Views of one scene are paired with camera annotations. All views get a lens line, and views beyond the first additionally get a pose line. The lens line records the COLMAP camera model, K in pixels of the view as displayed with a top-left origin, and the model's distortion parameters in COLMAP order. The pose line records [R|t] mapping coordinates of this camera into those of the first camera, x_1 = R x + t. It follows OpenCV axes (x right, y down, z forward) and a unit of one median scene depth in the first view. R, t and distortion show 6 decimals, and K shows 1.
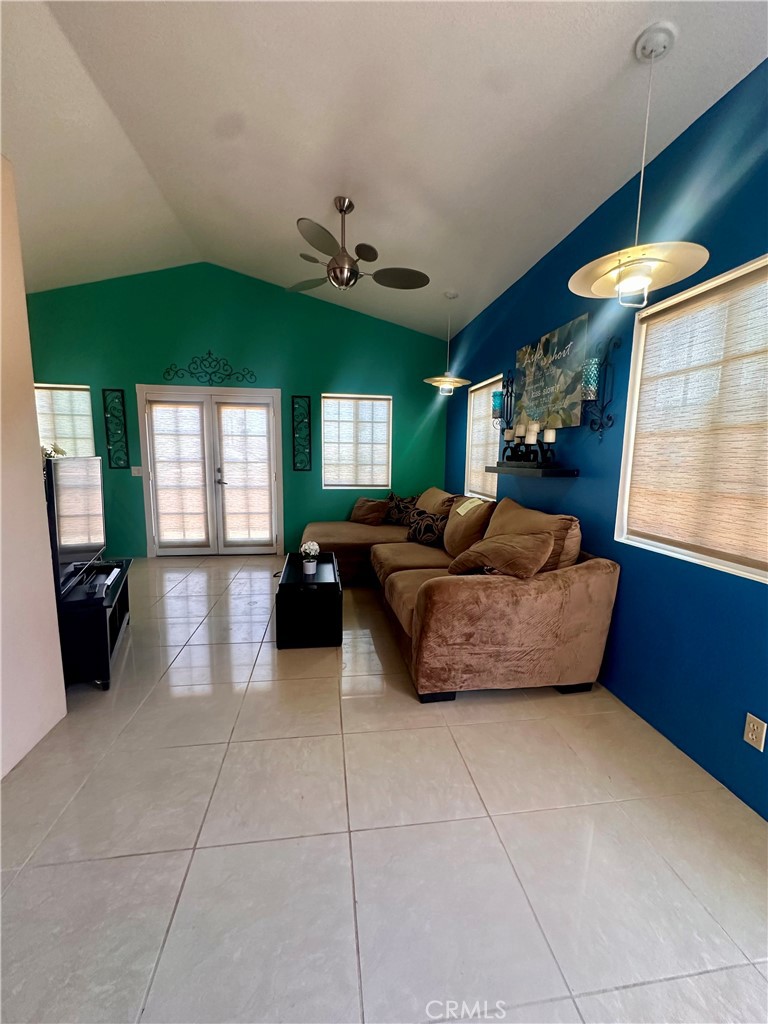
lens RADIAL K [[411.1, 0, 382.4], [0, 411.1, 512.4], [0, 0, 1]] dist [-0.007334, 0.001726]
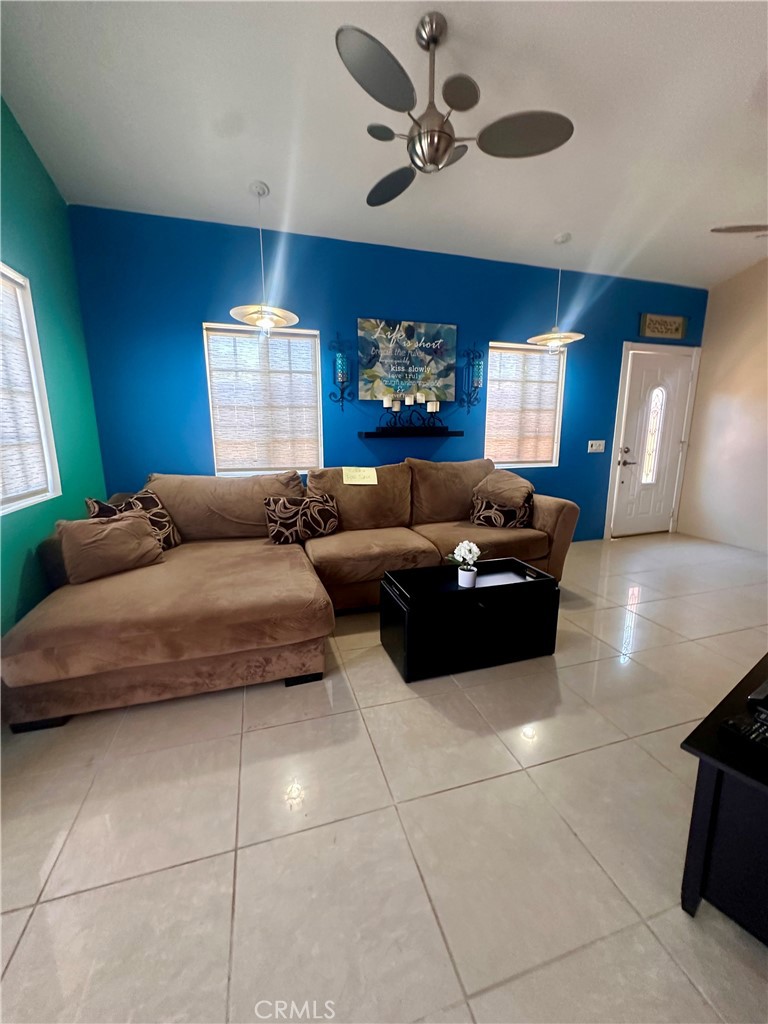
lens RADIAL K [[411.1, 0, 382.0], [0, 411.1, 512.5], [0, 0, 1]] dist [-0.007334, 0.001726]
pose [[-0.152502, -0.219919, 0.963524, -1.053012], [0.131102, 0.961810, 0.240278, -0.219784], [-0.979569, 0.162963, -0.117846, 1.536845]]
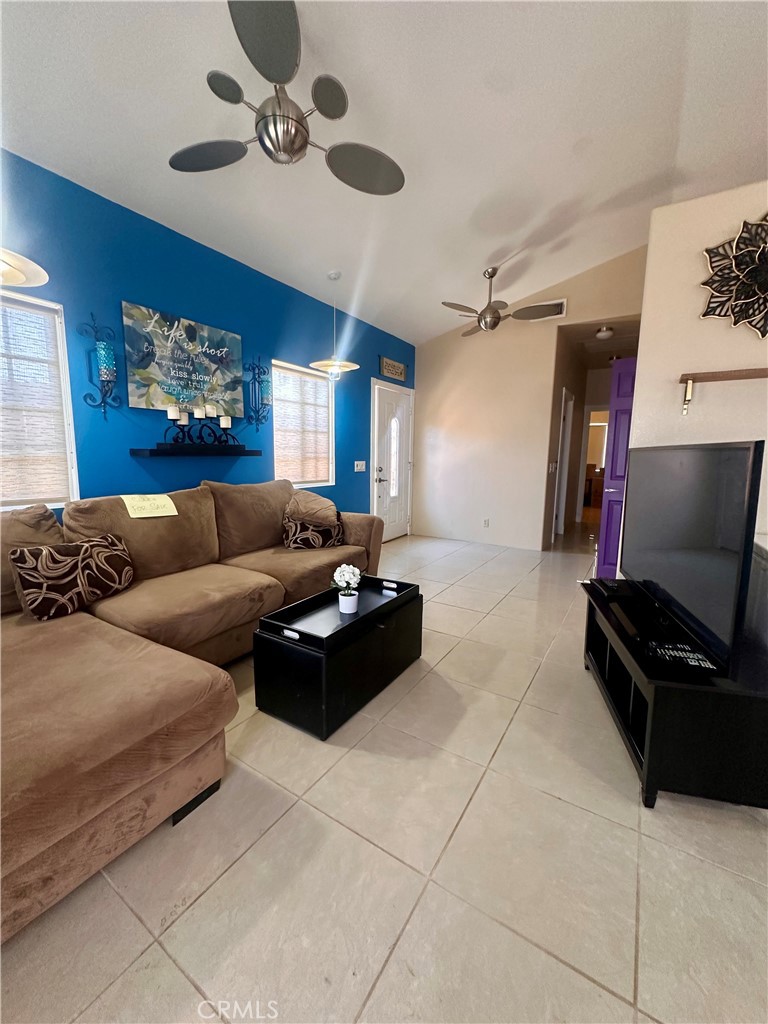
lens RADIAL K [[411.1, 0, 383.9], [0, 411.1, 512.0], [0, 0, 1]] dist [-0.007334, 0.001726]
pose [[-0.757670, -0.123981, 0.640753, -0.815504], [0.057077, 0.965440, 0.254298, -0.233741], [-0.650137, 0.229247, -0.724409, 1.799004]]
